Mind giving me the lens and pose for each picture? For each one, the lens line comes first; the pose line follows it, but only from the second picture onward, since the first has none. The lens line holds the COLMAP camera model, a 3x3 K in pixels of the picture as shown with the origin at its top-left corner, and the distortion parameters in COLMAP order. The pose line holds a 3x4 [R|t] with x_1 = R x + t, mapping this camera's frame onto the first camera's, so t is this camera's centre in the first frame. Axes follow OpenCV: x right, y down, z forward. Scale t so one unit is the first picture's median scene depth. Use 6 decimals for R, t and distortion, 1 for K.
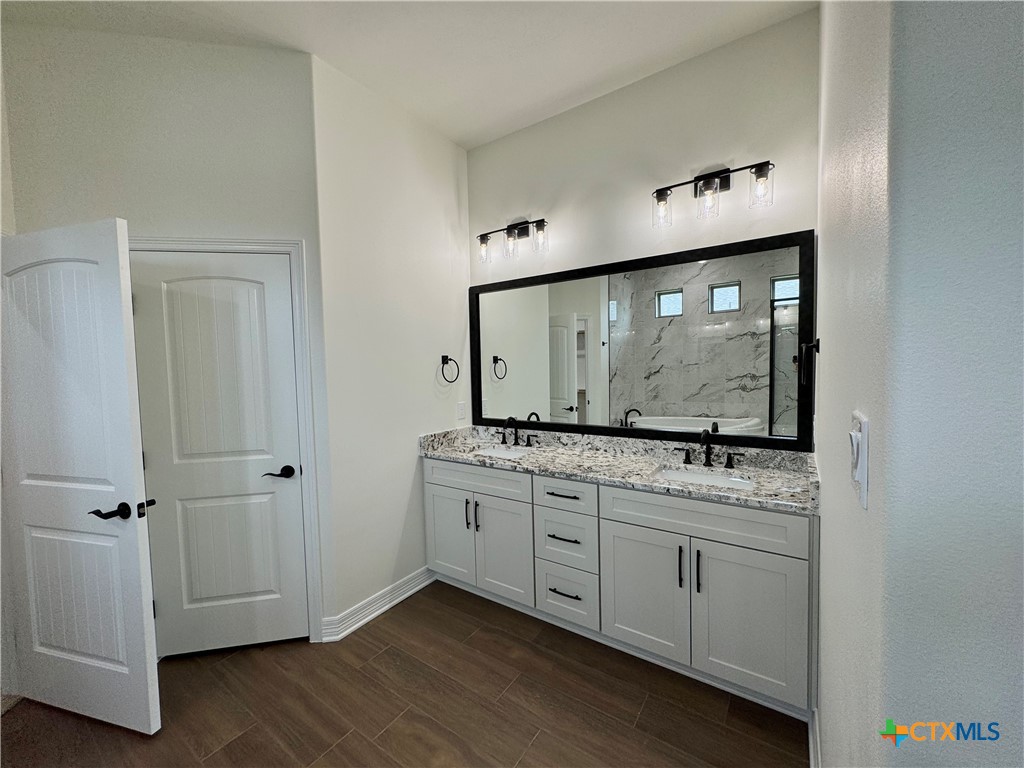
lens RADIAL K [[408.7, 0, 511.6], [0, 408.7, 384.1], [0, 0, 1]] dist [-0.002481, 0.000482]
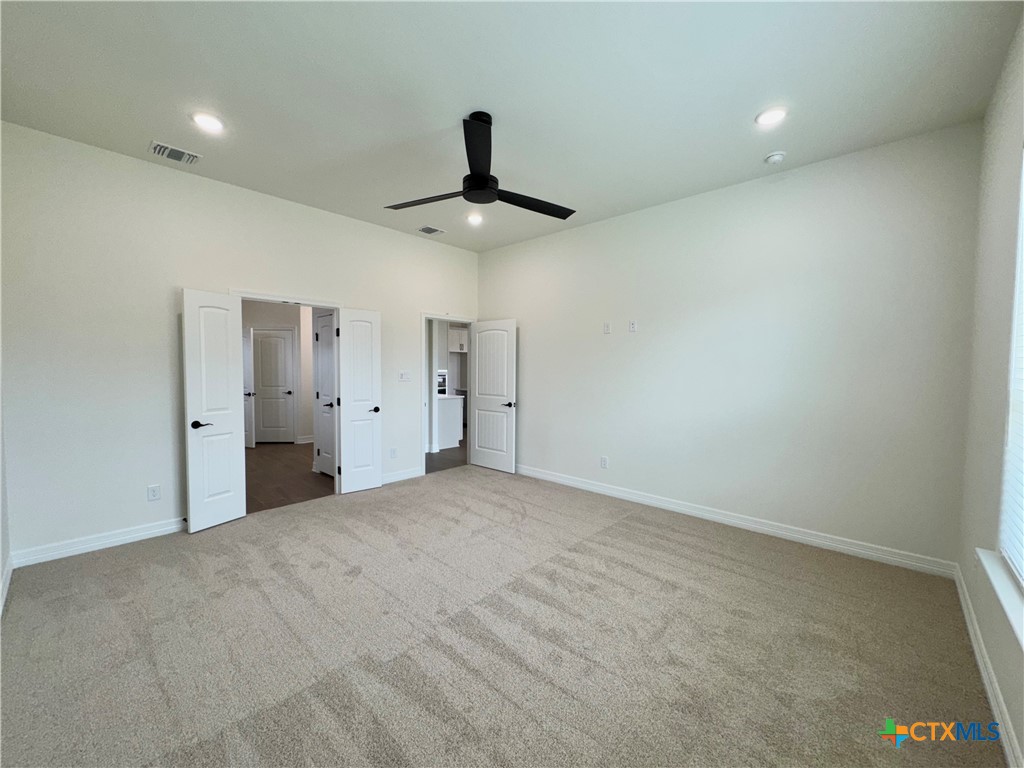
lens RADIAL K [[408.7, 0, 511.6], [0, 408.7, 384.1], [0, 0, 1]] dist [-0.002481, 0.000482]
pose [[0.989866, 0.034627, -0.137717, 1.491711], [-0.034837, 0.999393, 0.000886, 0.059993], [0.137664, 0.003921, 0.990471, -1.813187]]
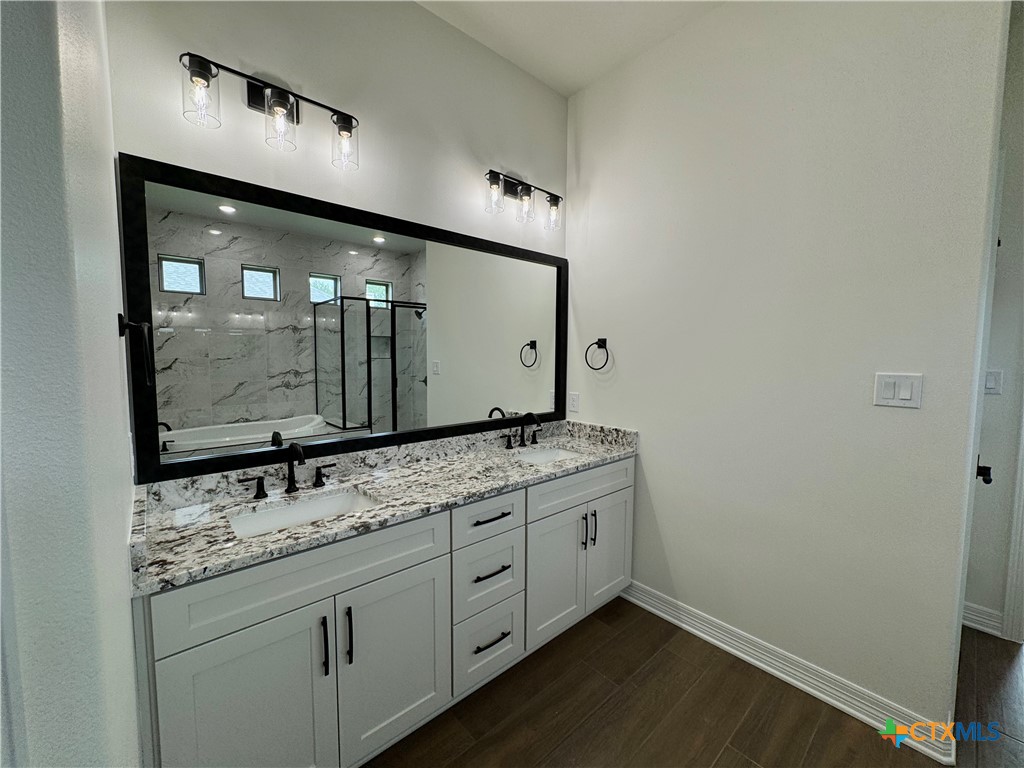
lens RADIAL K [[408.7, 0, 511.6], [0, 408.7, 384.1], [0, 0, 1]] dist [-0.002481, 0.000482]
pose [[0.241776, -0.038983, 0.969549, -0.497491], [0.038626, 0.998787, 0.030526, -0.002981], [-0.969563, 0.030069, 0.242988, 0.629702]]
